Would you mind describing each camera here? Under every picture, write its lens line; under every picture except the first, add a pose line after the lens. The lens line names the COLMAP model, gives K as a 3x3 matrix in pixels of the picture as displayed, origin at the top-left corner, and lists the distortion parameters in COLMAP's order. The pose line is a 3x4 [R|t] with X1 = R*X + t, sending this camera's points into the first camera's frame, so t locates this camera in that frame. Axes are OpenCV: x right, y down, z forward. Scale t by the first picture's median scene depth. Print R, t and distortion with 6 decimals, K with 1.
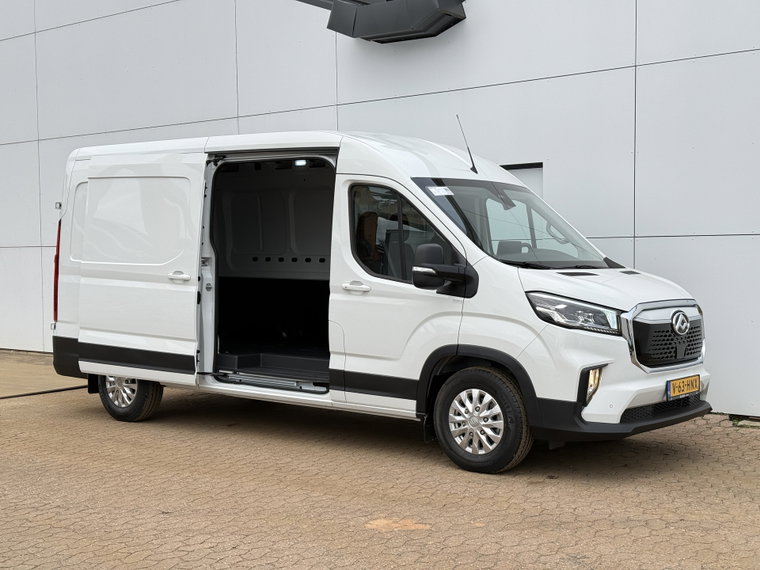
lens RADIAL K [[1109.9, 0, 380.0], [0, 1109.9, 285.0], [0, 0, 1]] dist [0.123773, -0.023470]
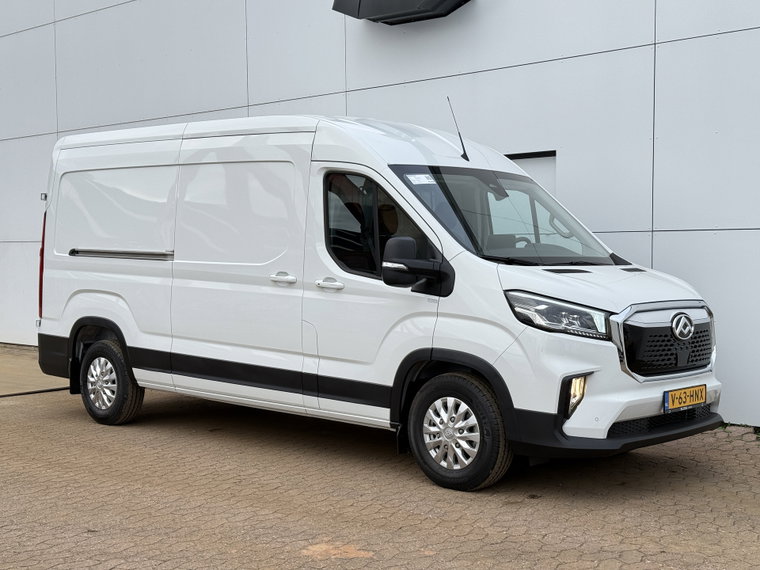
lens RADIAL K [[1109.9, 0, 380.0], [0, 1109.9, 285.0], [0, 0, 1]] dist [0.123773, -0.023470]
pose [[0.997701, 0.006345, -0.067469, 0.087816], [-0.006153, 0.999976, 0.003062, -0.000473], [0.067487, -0.002639, 0.997717, 0.091106]]
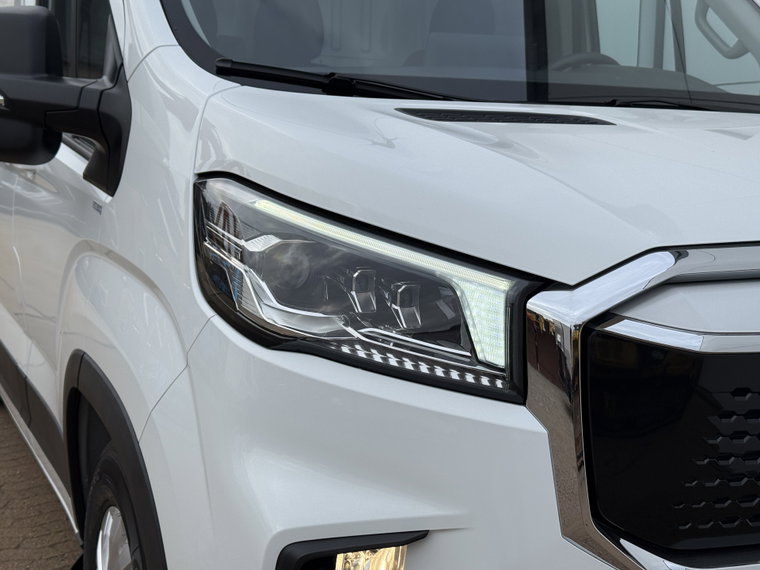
lens RADIAL K [[1109.9, 0, 380.0], [0, 1109.9, 285.0], [0, 0, 1]] dist [0.123773, -0.023470]
pose [[0.900414, 0.067602, -0.429749, 0.265675], [-0.033470, 0.995689, 0.086500, 0.006924], [0.433744, -0.063502, 0.898796, 0.765808]]
